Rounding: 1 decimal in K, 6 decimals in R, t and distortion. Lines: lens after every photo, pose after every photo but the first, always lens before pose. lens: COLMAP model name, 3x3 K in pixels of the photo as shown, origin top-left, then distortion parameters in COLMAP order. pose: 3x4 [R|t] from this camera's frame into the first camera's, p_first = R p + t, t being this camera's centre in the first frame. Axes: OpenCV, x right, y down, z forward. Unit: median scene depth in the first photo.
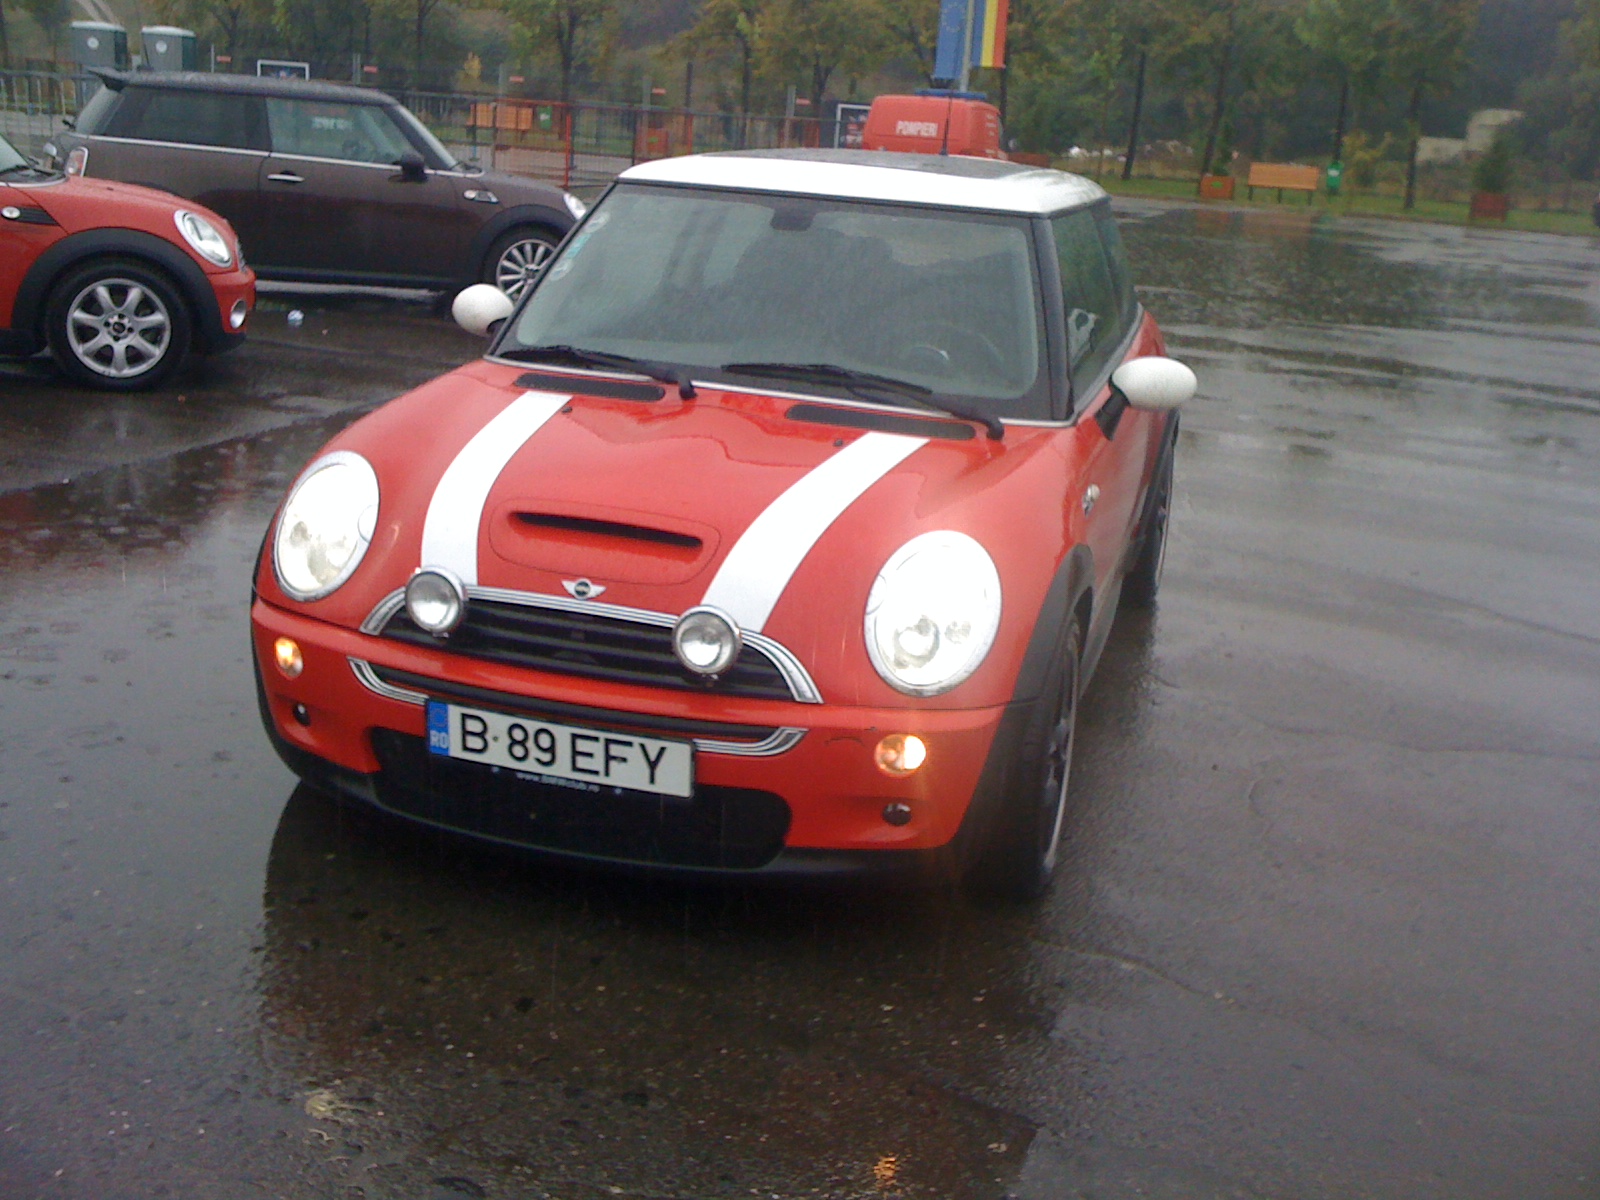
lens RADIAL K [[1738.6, 0, 800.0], [0, 1738.6, 600.0], [0, 0, 1]] dist [0.133290, -0.370381]
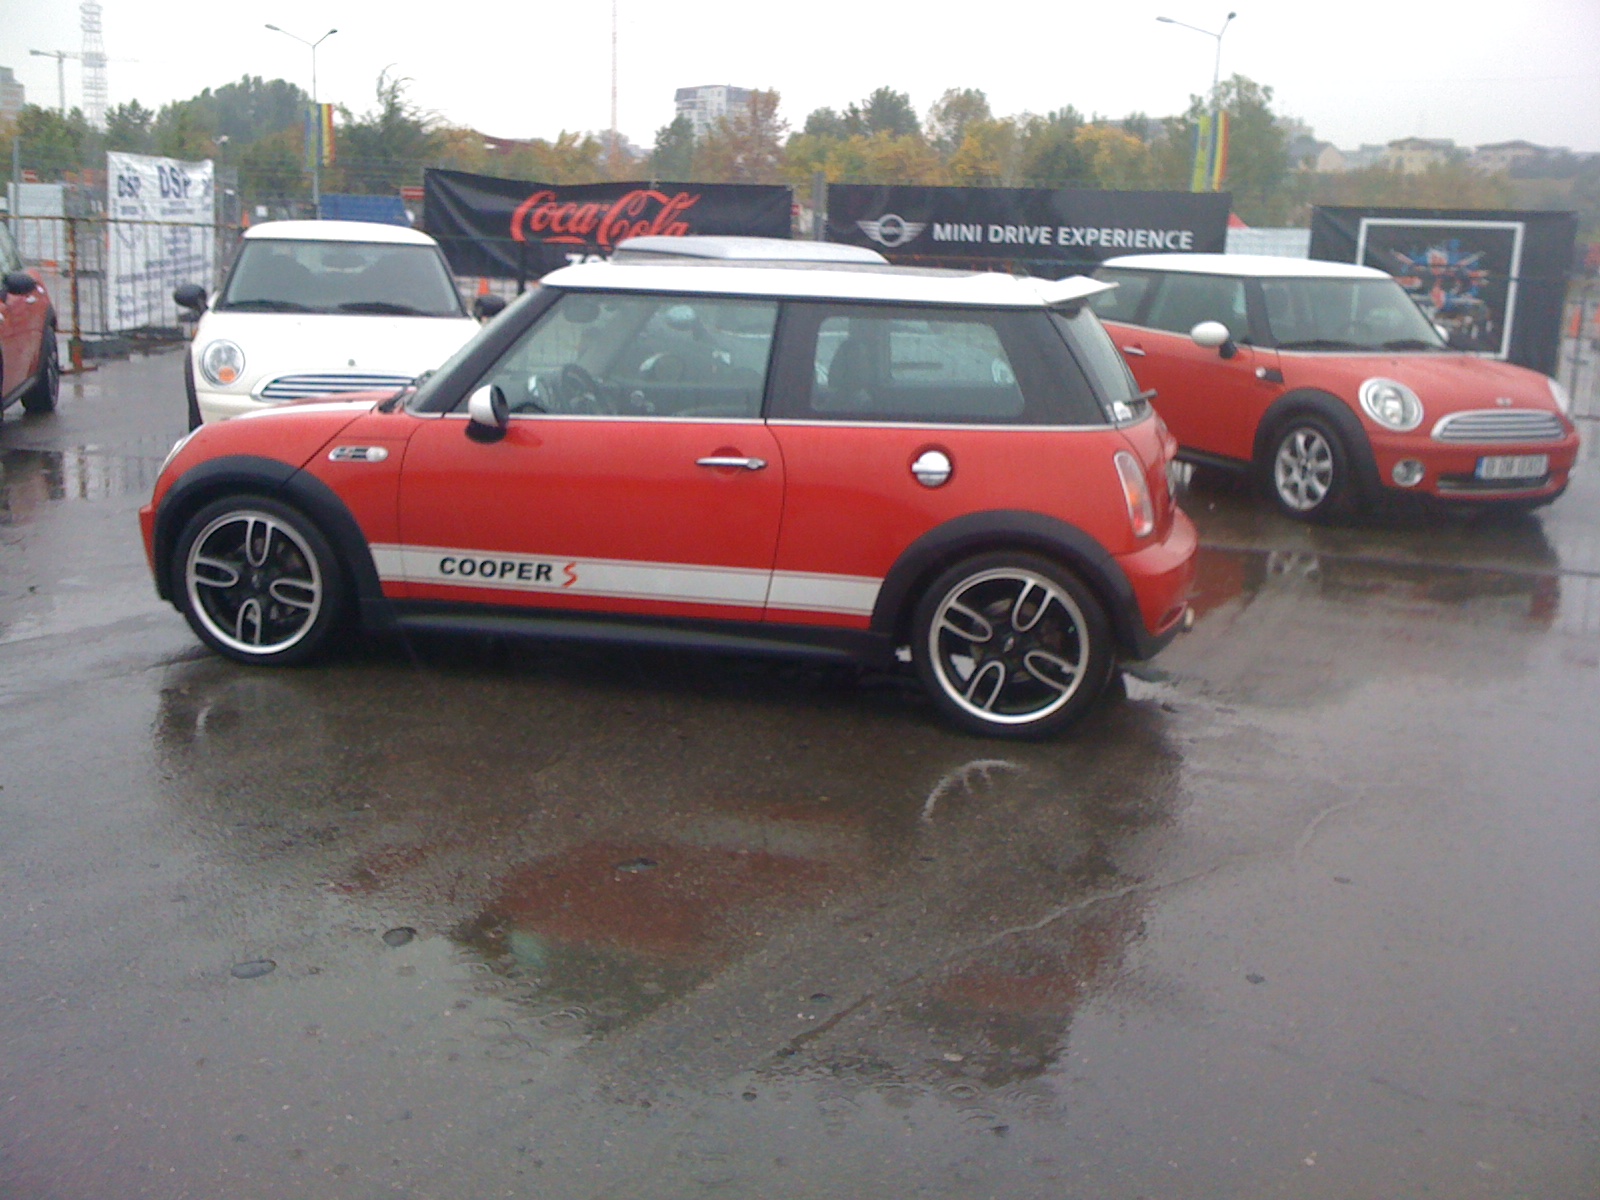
lens RADIAL K [[1749.2, 0, 800.0], [0, 1749.2, 600.0], [0, 0, 1]] dist [0.149878, -0.436002]
pose [[0.029148, 0.134755, -0.990450, 1.999323], [-0.300079, 0.946346, 0.119924, -0.276703], [0.953469, 0.293718, 0.068021, 1.521549]]
